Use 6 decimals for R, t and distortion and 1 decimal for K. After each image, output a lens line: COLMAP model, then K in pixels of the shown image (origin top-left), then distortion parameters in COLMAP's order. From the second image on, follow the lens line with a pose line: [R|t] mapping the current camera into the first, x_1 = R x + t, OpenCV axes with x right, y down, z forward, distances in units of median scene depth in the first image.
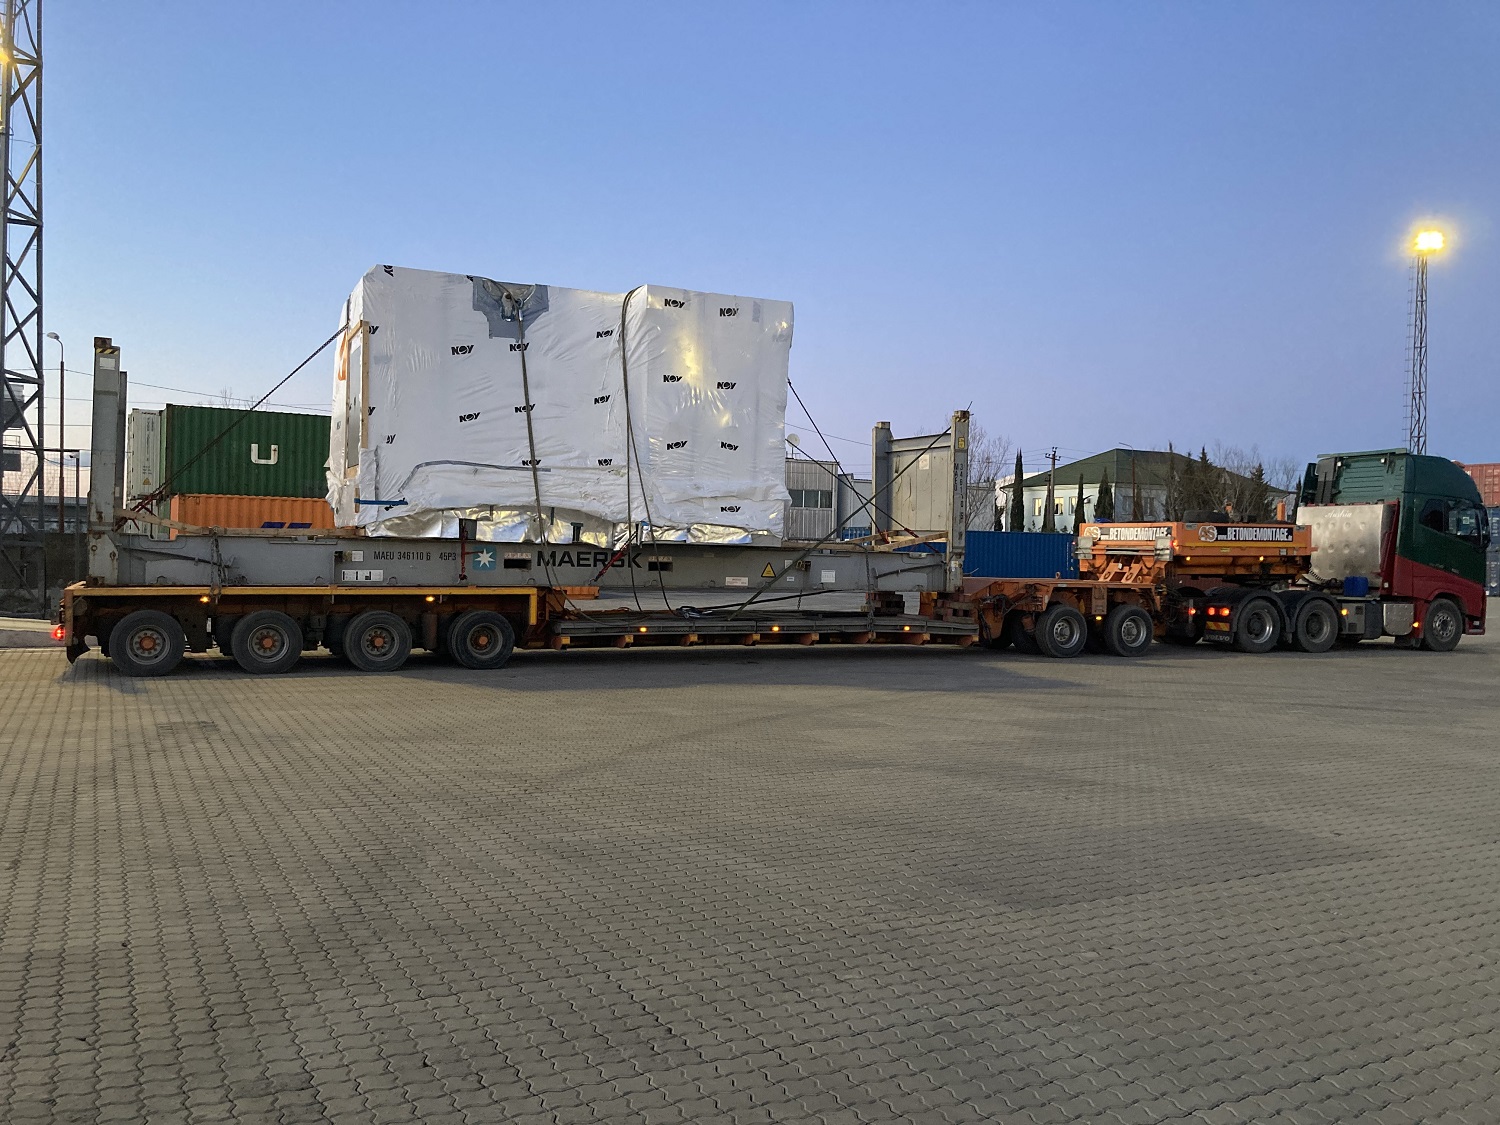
lens RADIAL K [[1241.9, 0, 749.7], [0, 1241.9, 550.3], [0, 0, 1]] dist [0.009690, 0.006320]
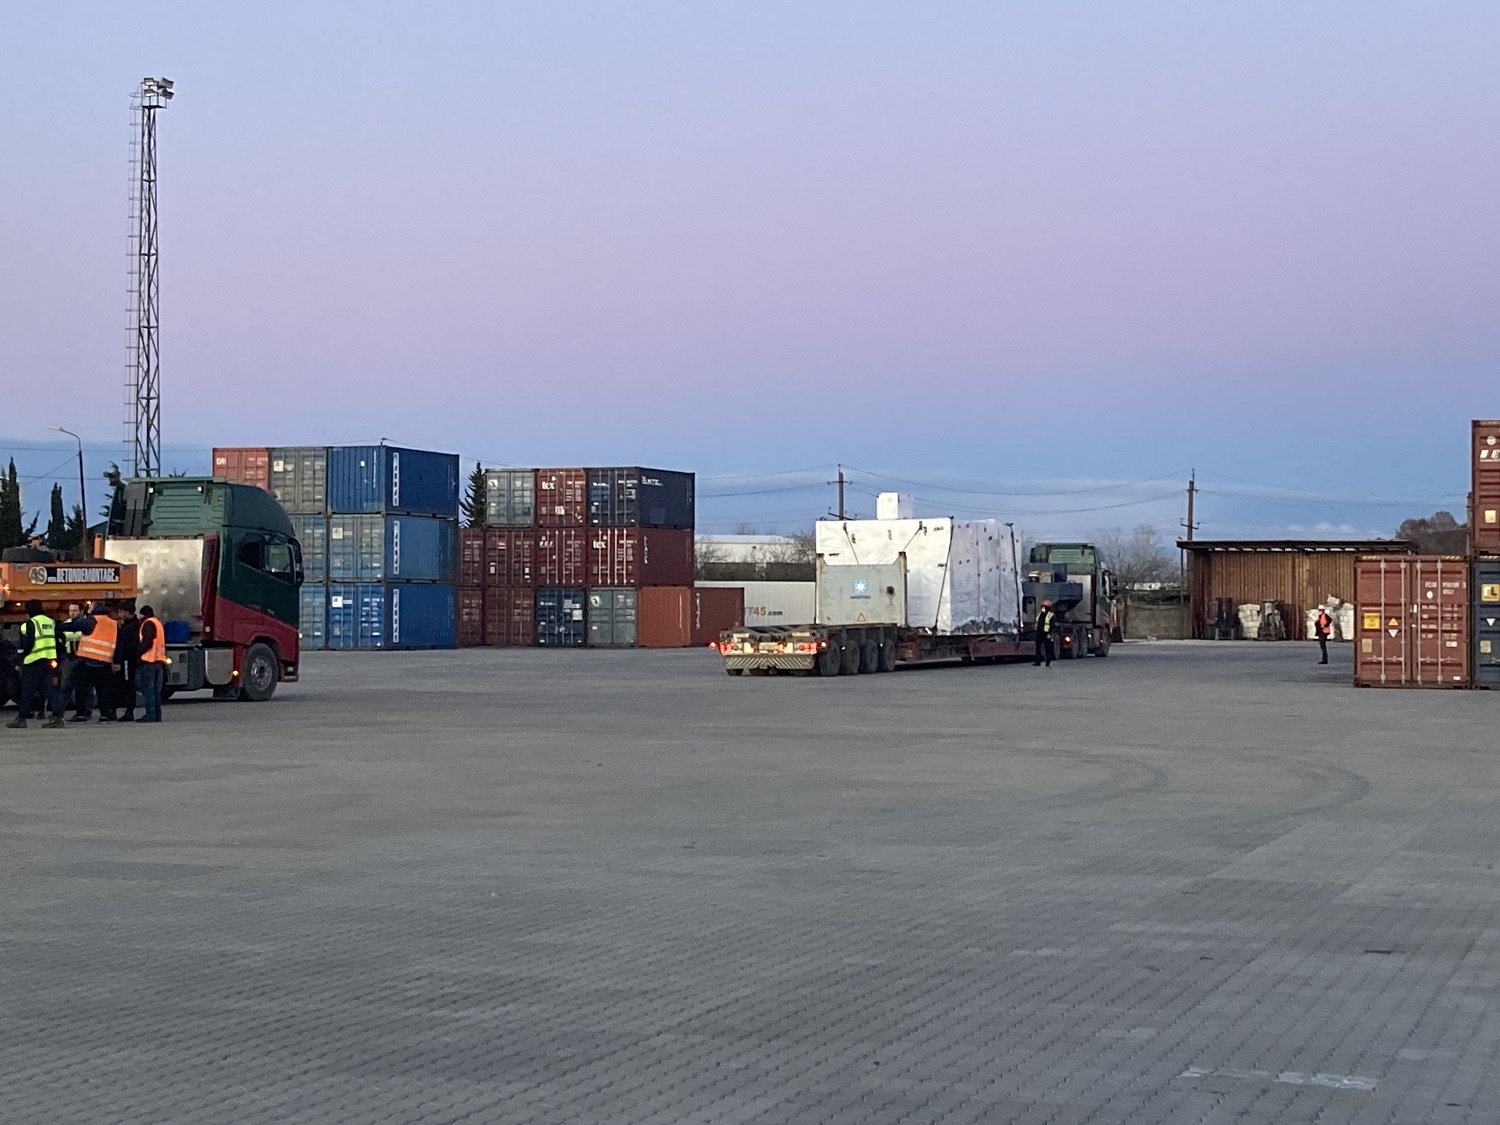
lens RADIAL K [[2709.3, 0, 750.2], [0, 2709.3, 561.9], [0, 0, 1]] dist [0.051666, 0.000000]
pose [[0.743146, -0.007780, 0.669085, -0.492072], [0.011433, 0.999934, -0.001072, -0.013595], [-0.669032, 0.008446, 0.743186, -0.695070]]
